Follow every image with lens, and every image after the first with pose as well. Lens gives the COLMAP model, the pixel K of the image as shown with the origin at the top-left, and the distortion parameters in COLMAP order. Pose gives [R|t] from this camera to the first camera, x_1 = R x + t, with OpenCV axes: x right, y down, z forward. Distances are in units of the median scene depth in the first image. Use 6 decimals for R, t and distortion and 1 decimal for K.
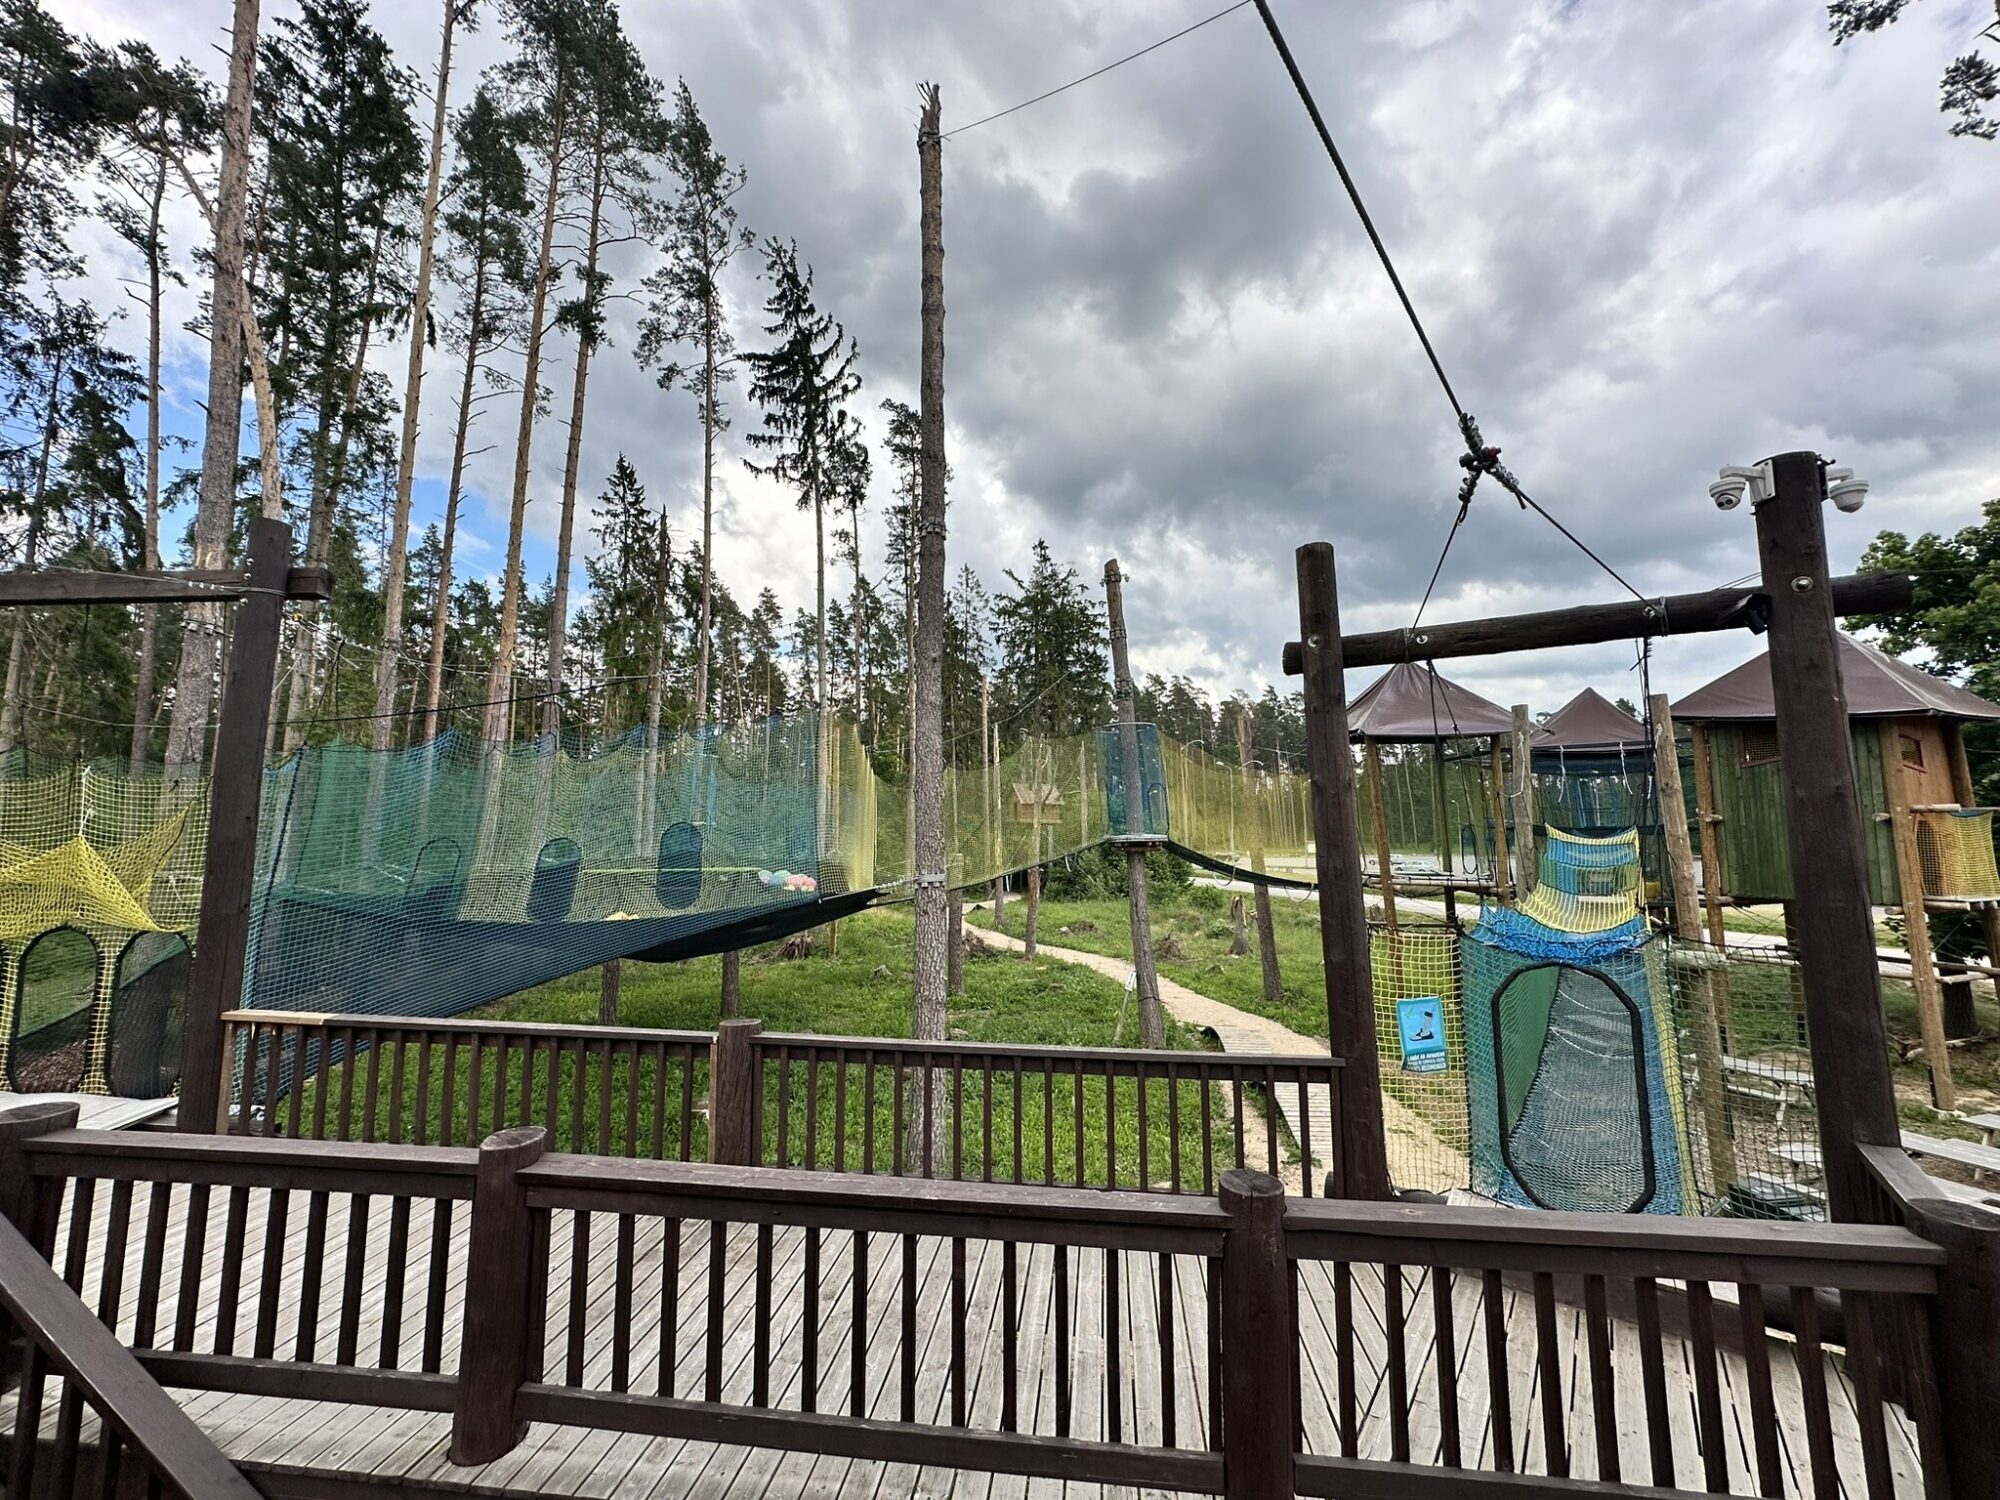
lens RADIAL K [[798.0, 0, 998.7], [0, 798.0, 751.2], [0, 0, 1]] dist [0.000823, 0.000201]
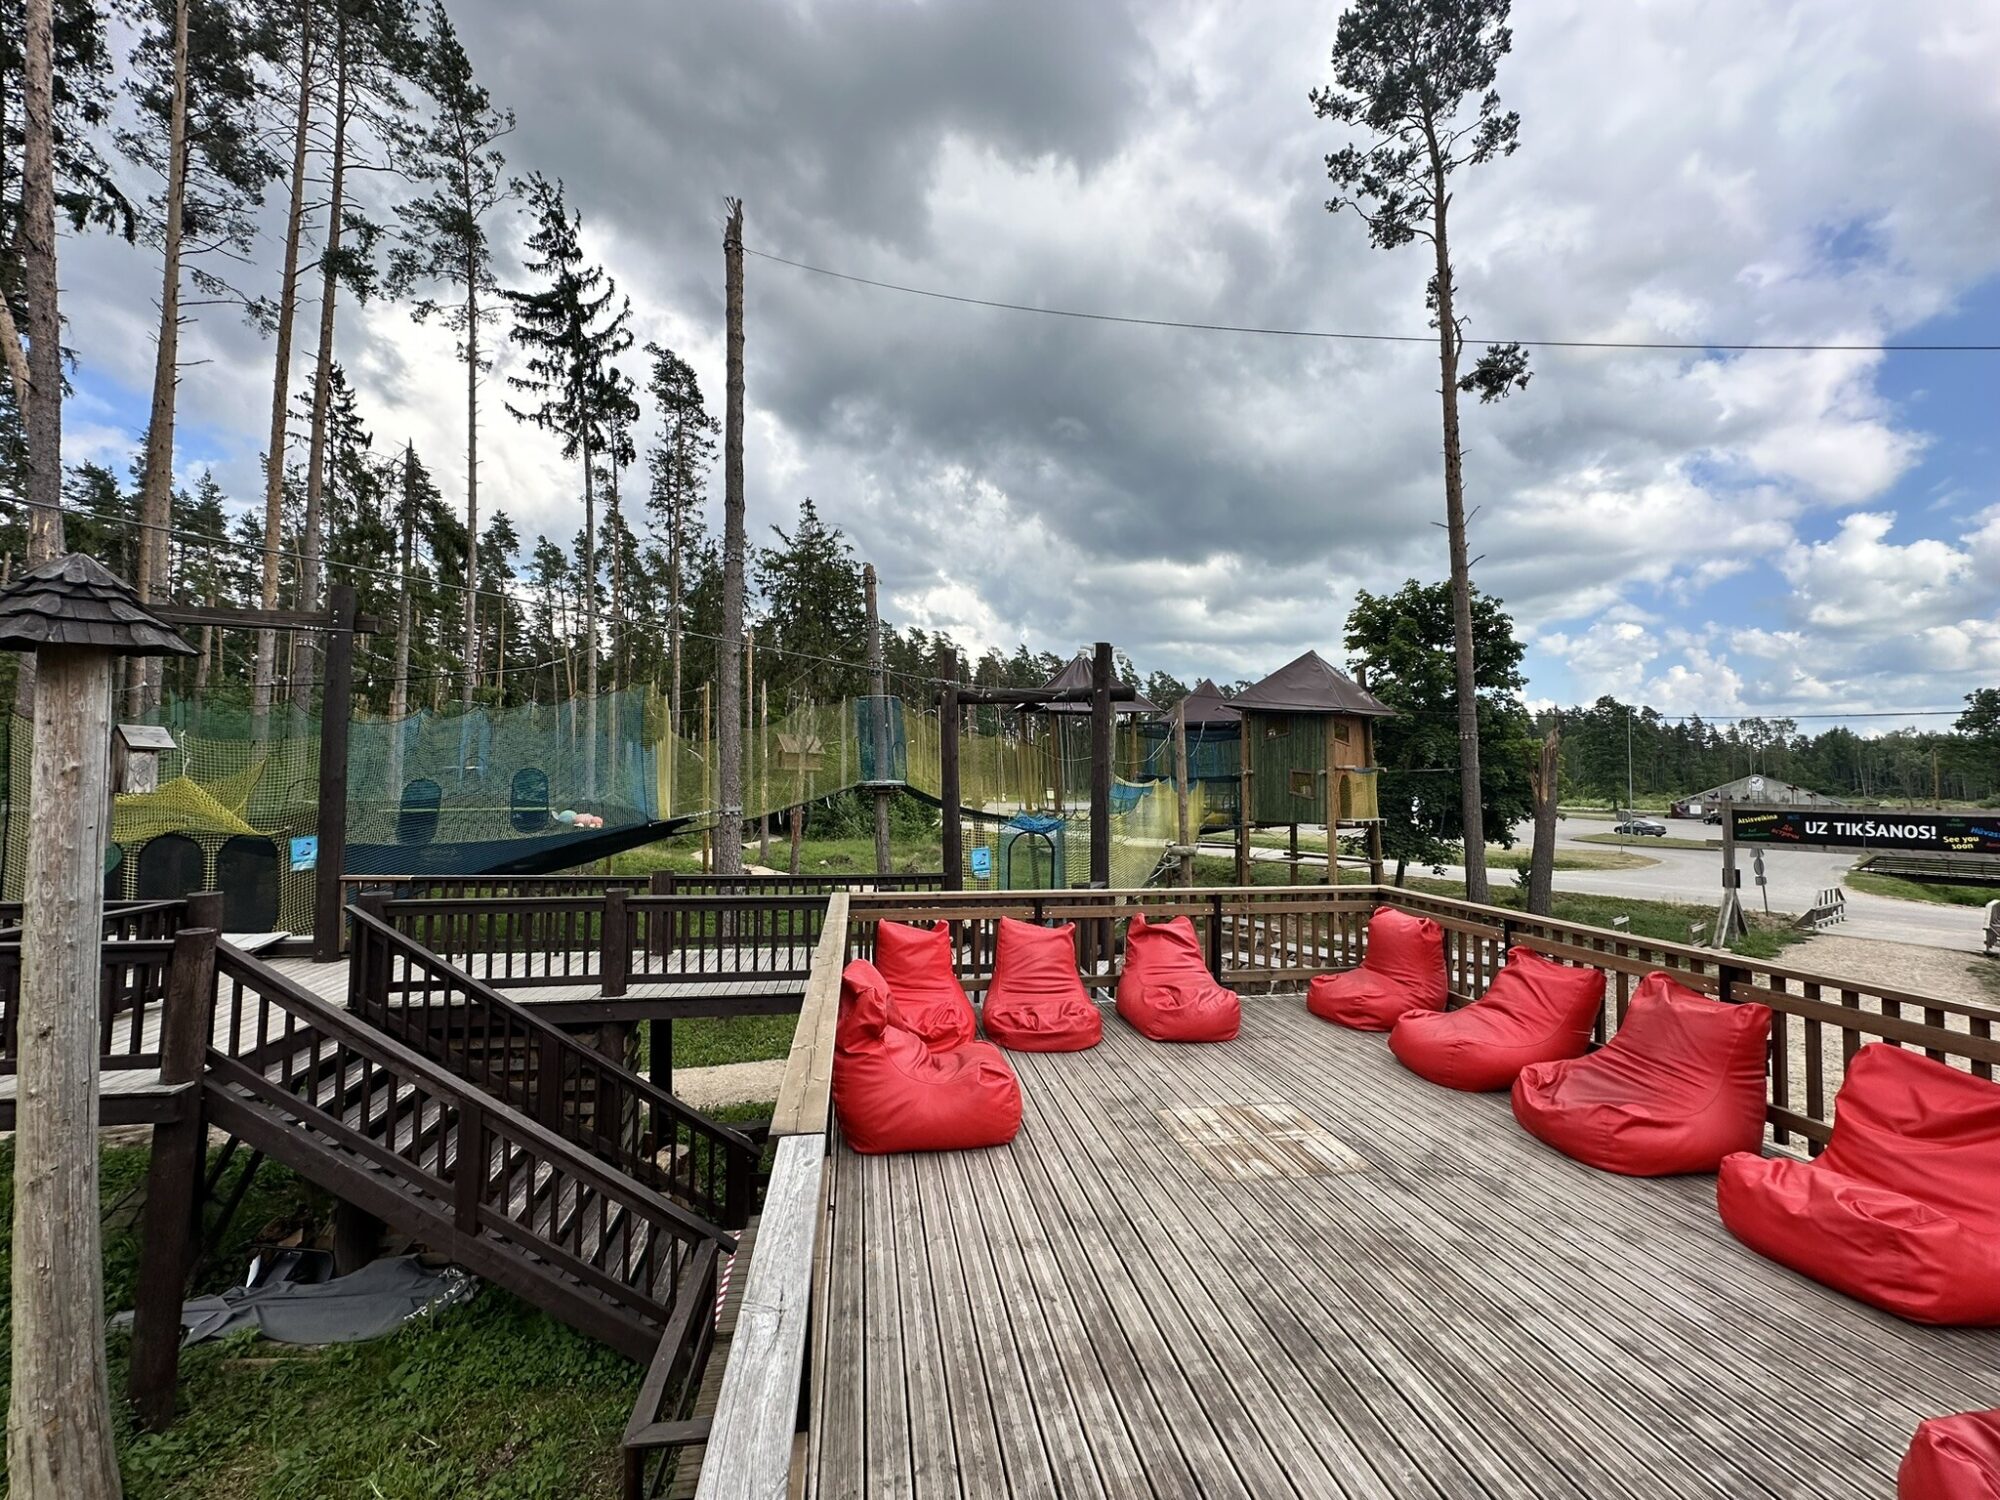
lens RADIAL K [[798.0, 0, 996.5], [0, 798.0, 751.5], [0, 0, 1]] dist [0.000823, 0.000201]
pose [[0.957076, 0.015915, 0.289400, -0.016651], [-0.035304, 0.997458, 0.061899, -0.017441], [-0.287679, -0.069459, 0.955205, -0.178983]]
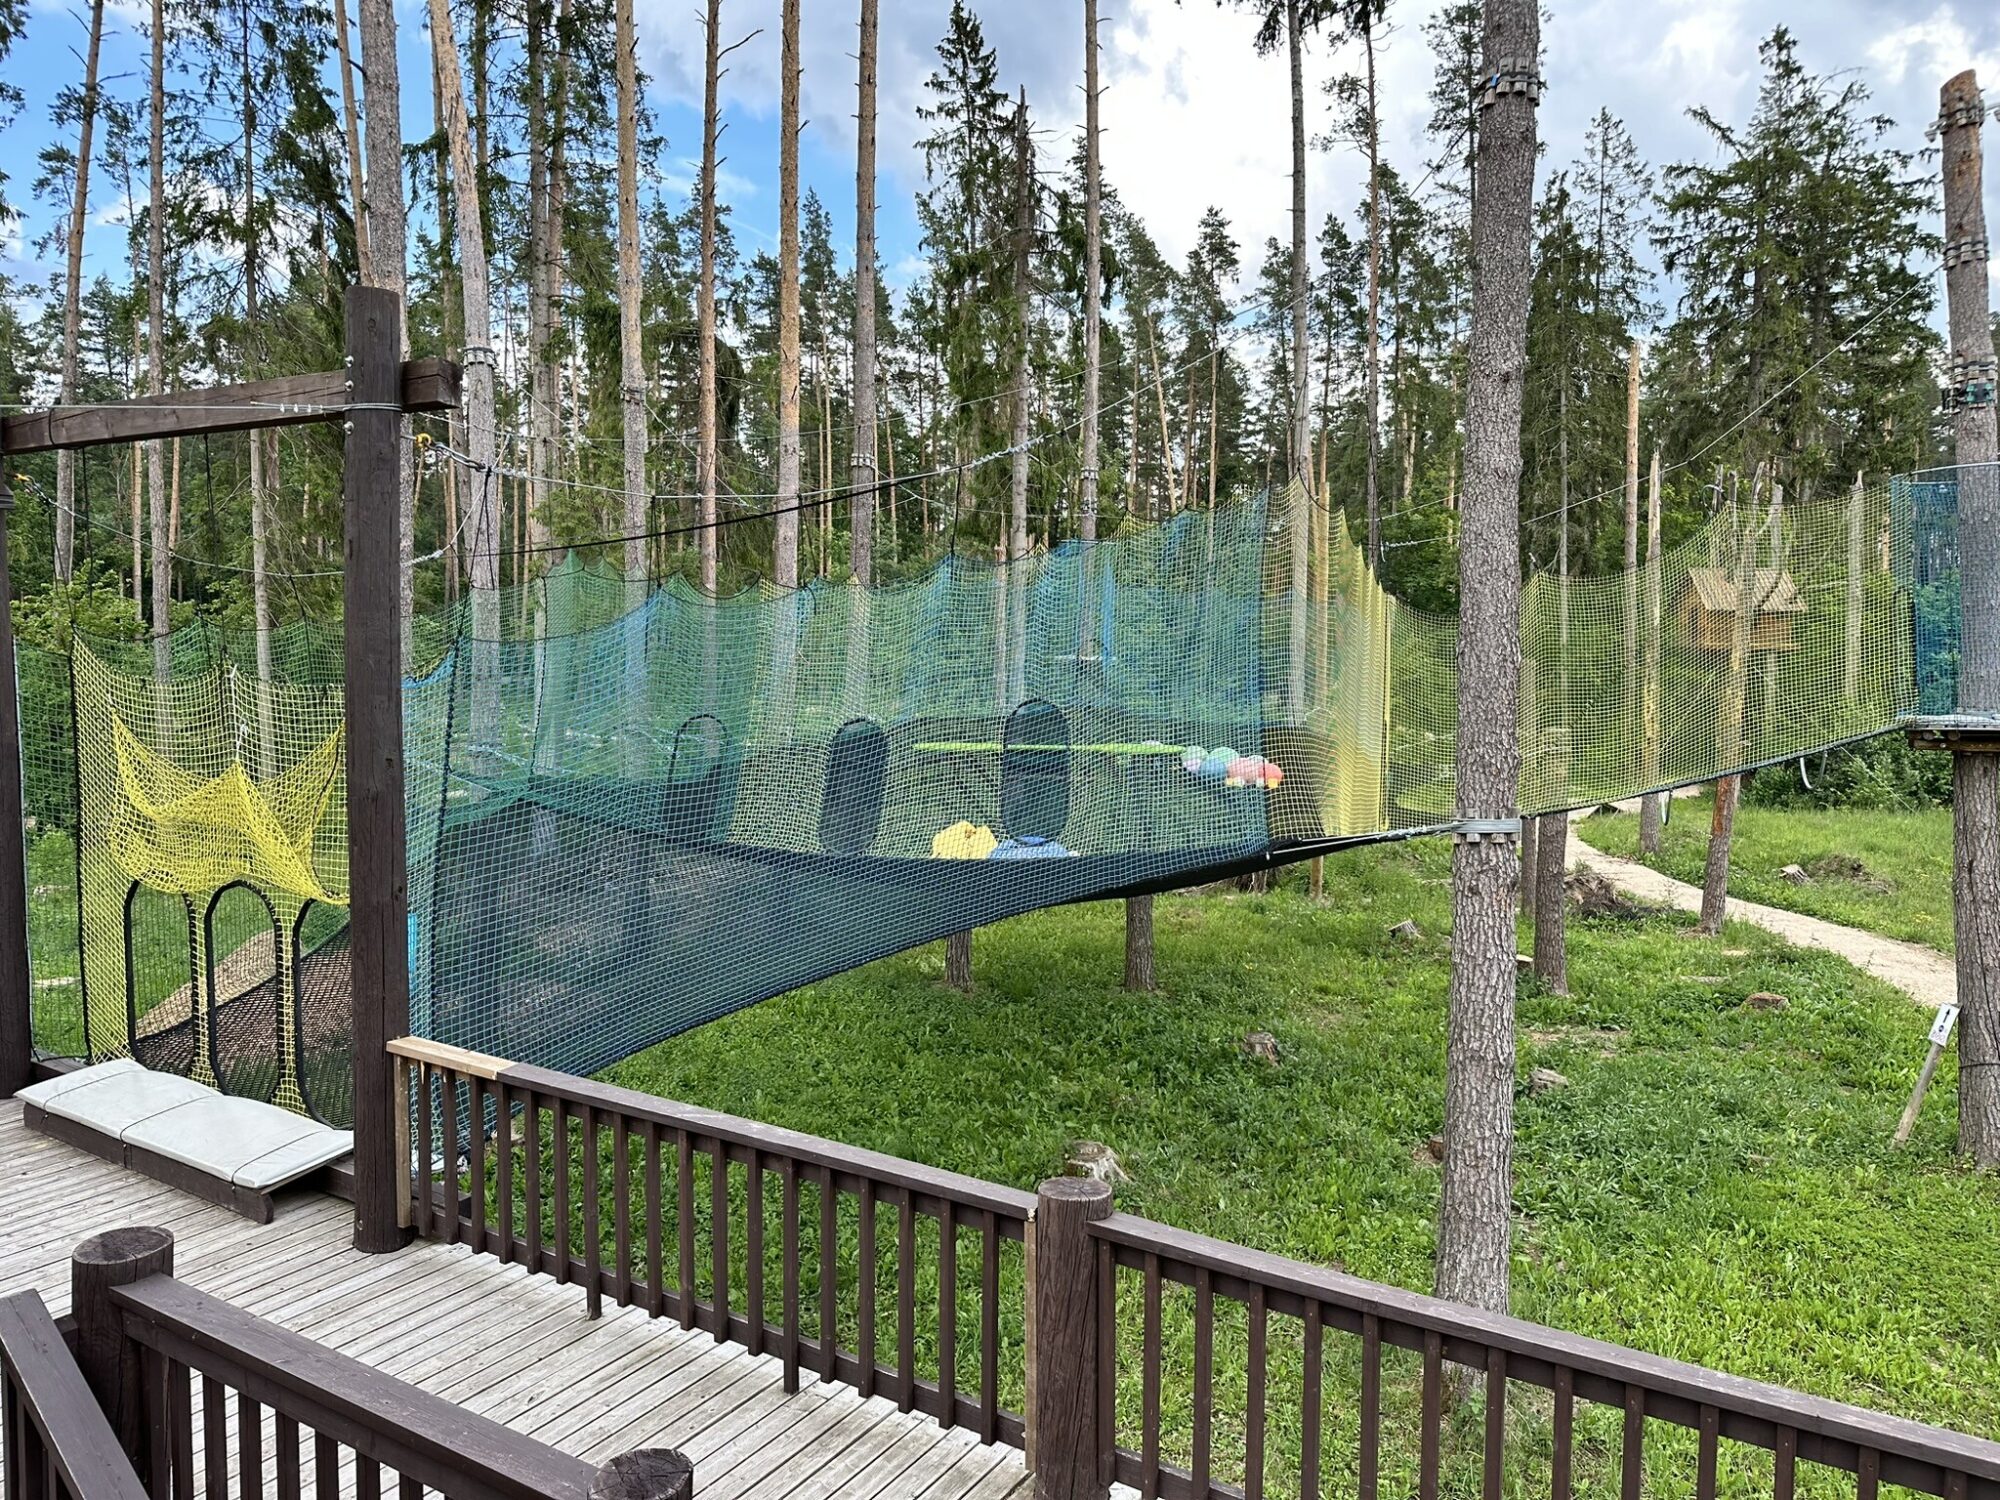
lens RADIAL K [[1404.6, 0, 1005.7], [0, 1404.6, 749.9], [0, 0, 1]] dist [0.044703, -0.052462]
pose [[0.908488, 0.034502, -0.416483, 0.003077], [0.039369, 0.985089, 0.167483, -0.017519], [0.416051, -0.168553, 0.893583, 0.027611]]
